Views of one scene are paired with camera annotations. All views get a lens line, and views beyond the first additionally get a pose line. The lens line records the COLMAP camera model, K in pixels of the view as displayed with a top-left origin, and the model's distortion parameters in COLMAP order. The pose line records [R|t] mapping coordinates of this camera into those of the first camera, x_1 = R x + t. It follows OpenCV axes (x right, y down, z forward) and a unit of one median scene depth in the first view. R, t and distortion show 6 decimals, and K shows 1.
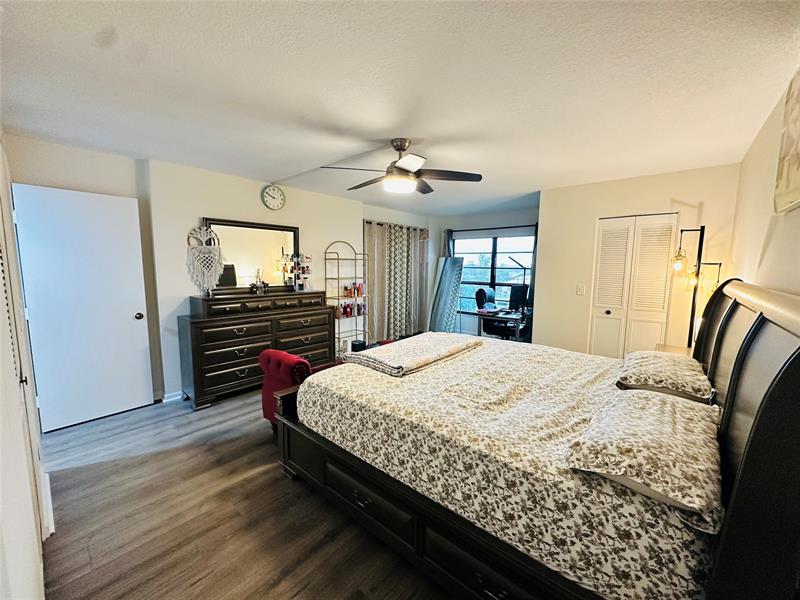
lens RADIAL K [[322.6, 0, 400.0], [0, 322.6, 300.0], [0, 0, 1]] dist [0.000169, 0.000133]
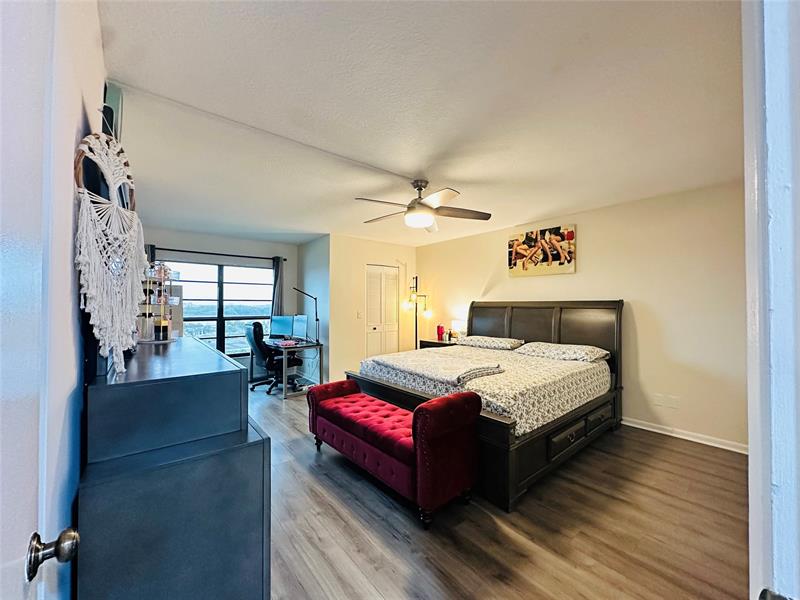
lens RADIAL K [[322.6, 0, 400.0], [0, 322.6, 300.0], [0, 0, 1]] dist [0.000169, 0.000133]
pose [[0.161986, 0.006588, 0.986771, -1.104533], [0.111167, 0.993490, -0.024882, -0.059485], [-0.980511, 0.113727, 0.160199, 0.915551]]
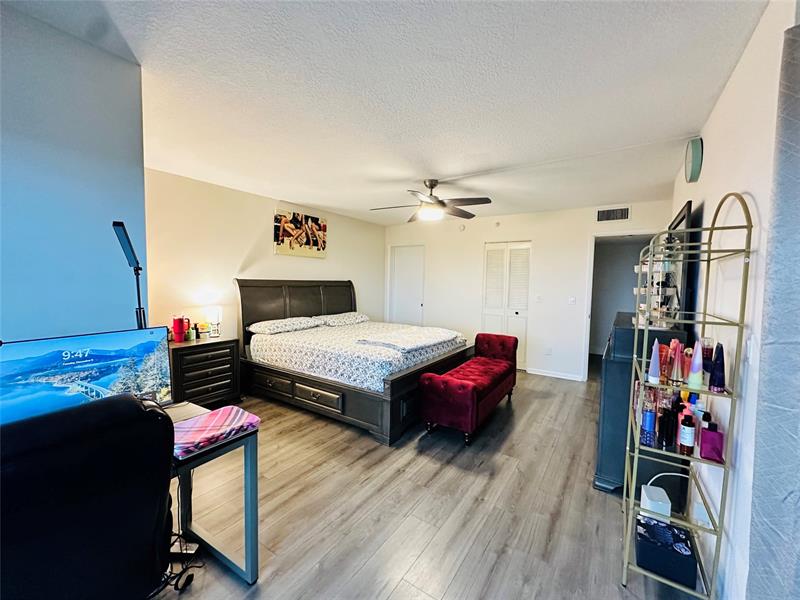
lens RADIAL K [[322.6, 0, 400.0], [0, 322.6, 300.0], [0, 0, 1]] dist [0.000169, 0.000133]
pose [[-0.989624, -0.014879, -0.142908, 0.295600], [-0.039571, 0.984384, 0.171530, -0.230268], [0.138125, 0.175405, -0.974759, 2.292557]]
